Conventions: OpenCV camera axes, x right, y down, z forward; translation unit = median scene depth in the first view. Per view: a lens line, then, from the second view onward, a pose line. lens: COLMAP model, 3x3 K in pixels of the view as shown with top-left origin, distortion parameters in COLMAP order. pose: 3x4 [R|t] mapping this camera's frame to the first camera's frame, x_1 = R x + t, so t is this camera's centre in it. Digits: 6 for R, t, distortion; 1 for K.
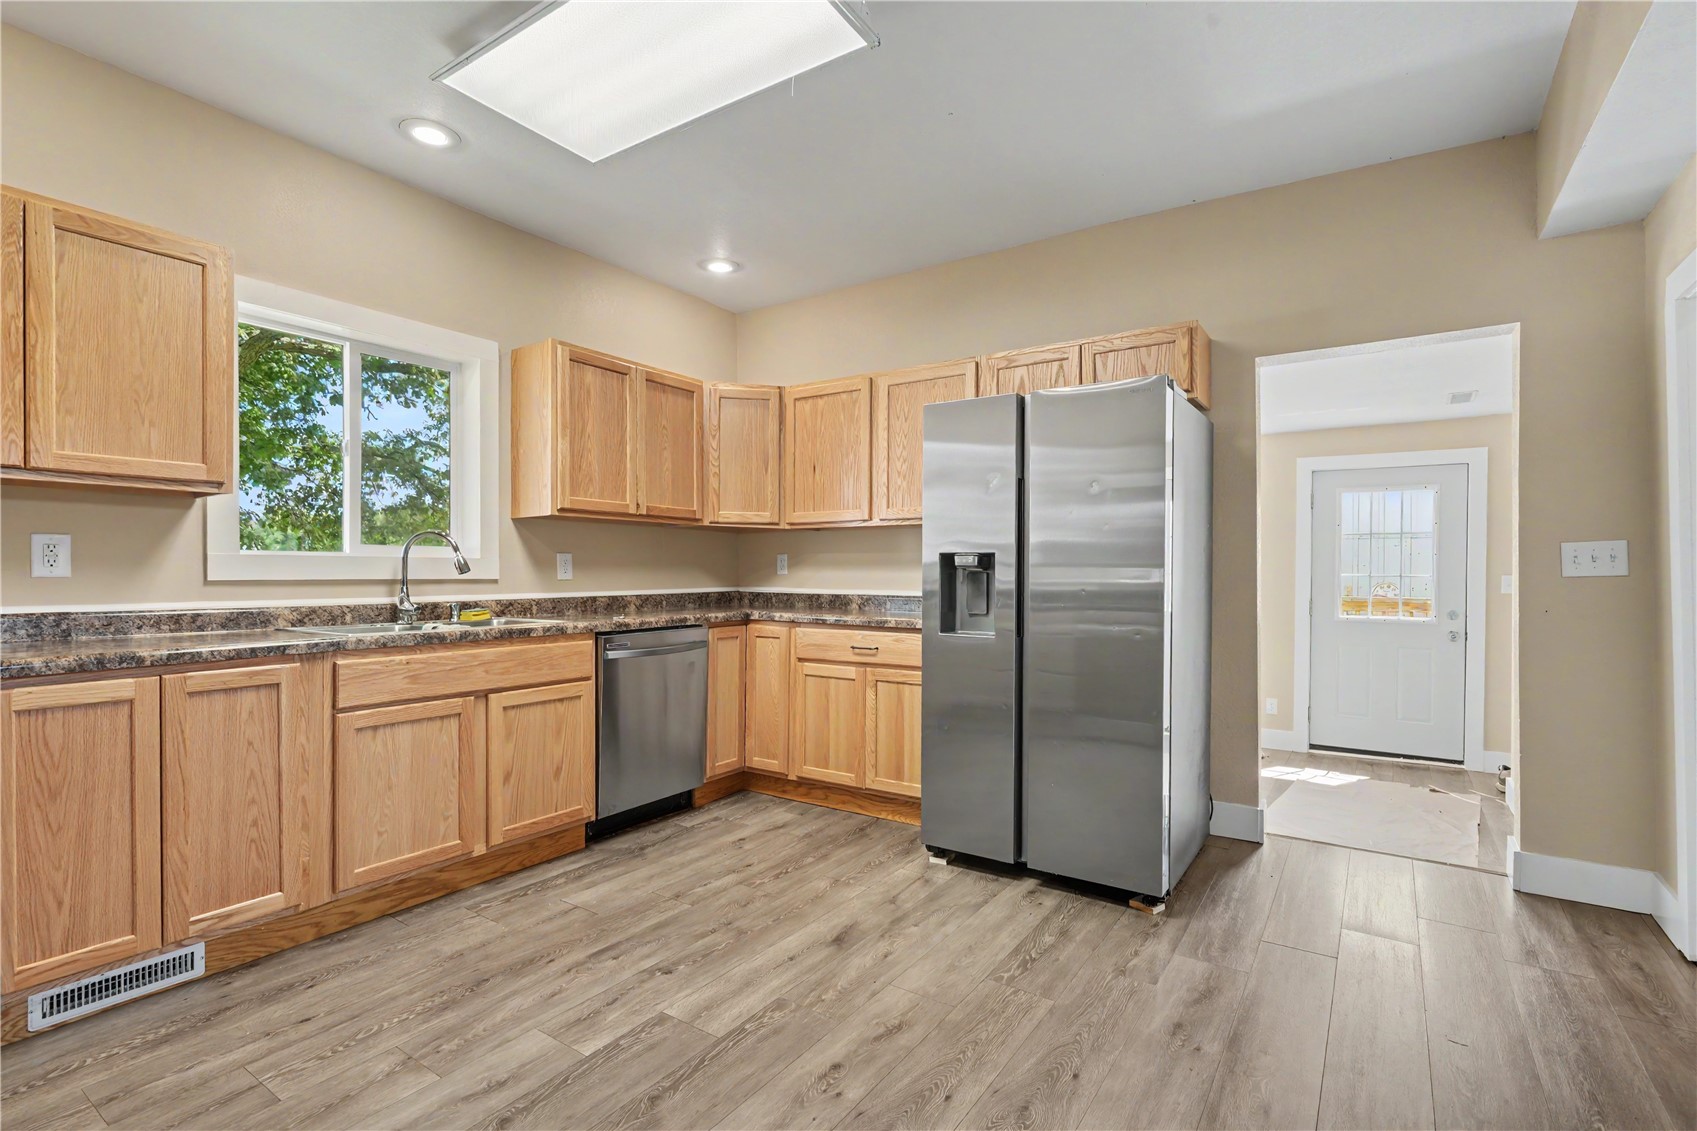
lens RADIAL K [[773.0, 0, 863.5], [0, 773.0, 568.6], [0, 0, 1]] dist [0.002408, 0.000639]
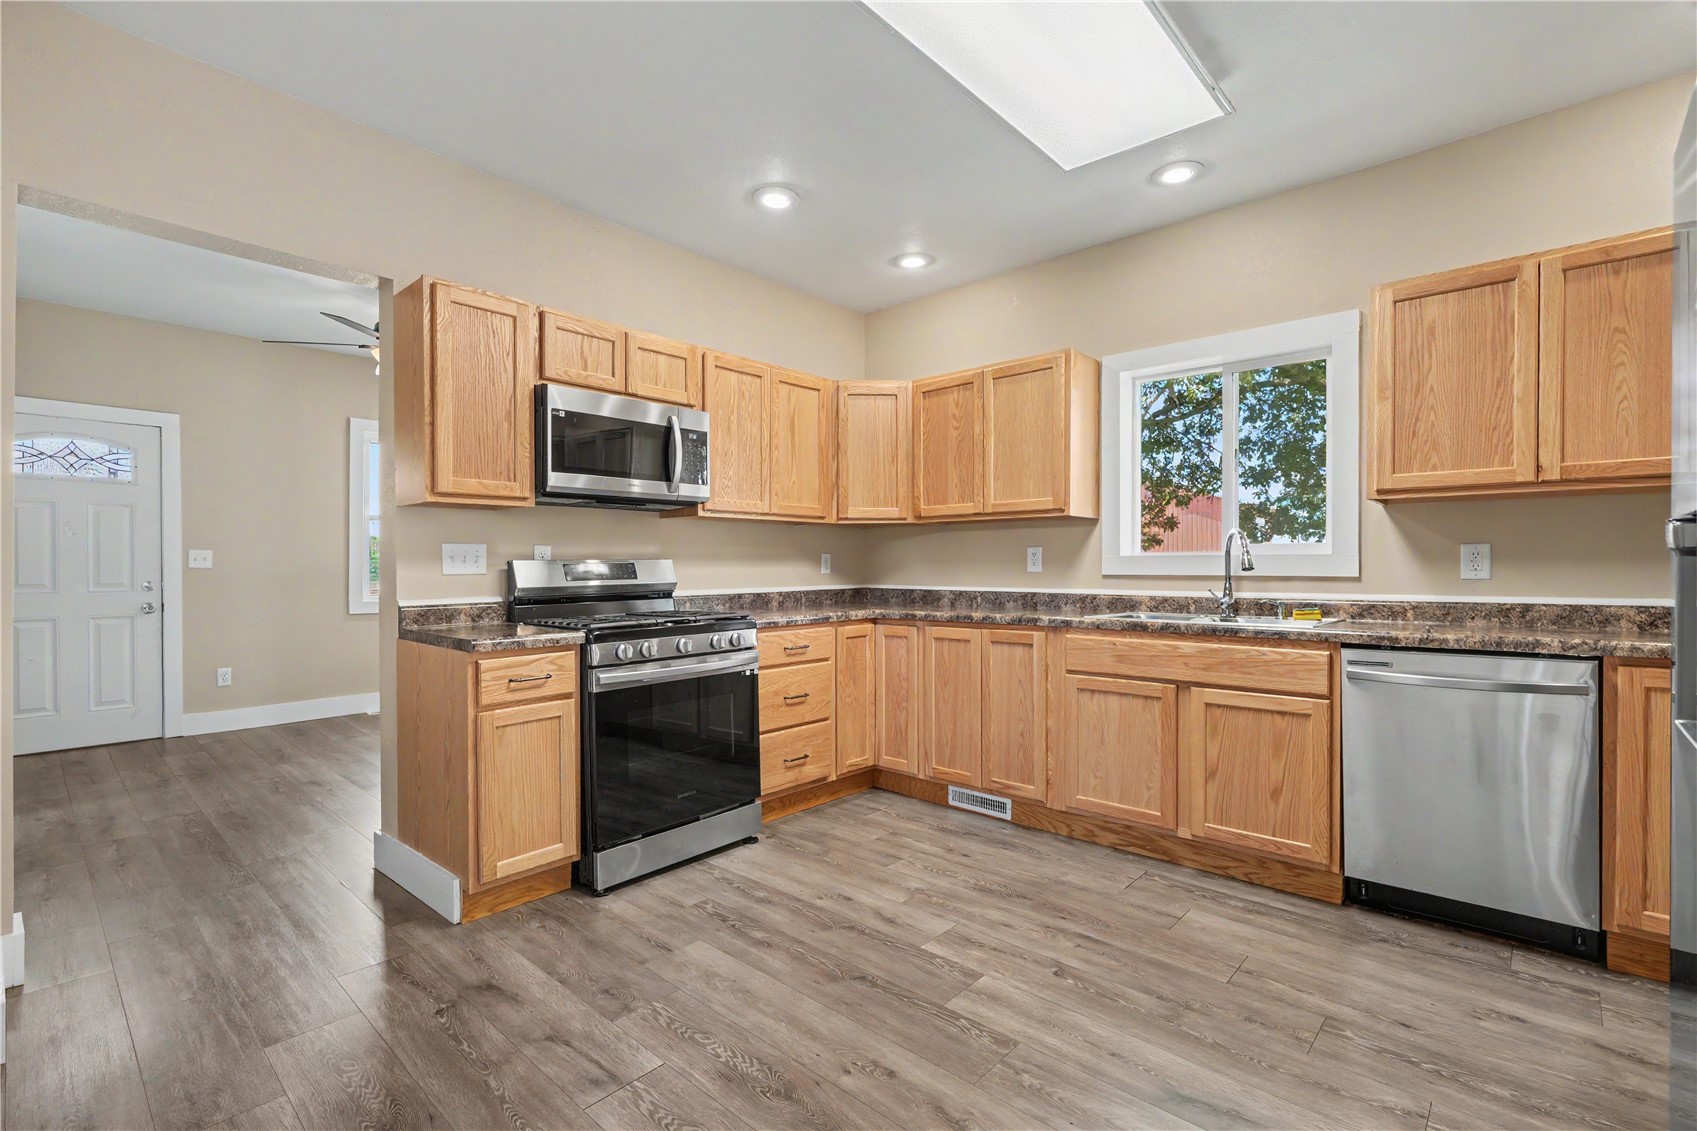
lens RADIAL K [[773.0, 0, 861.9], [0, 773.0, 568.7], [0, 0, 1]] dist [0.002408, 0.000639]
pose [[-0.124290, -0.004414, -0.992236, 0.645340], [0.000321, 0.999990, -0.004488, 0.010509], [0.992246, -0.000876, -0.124288, 0.750285]]
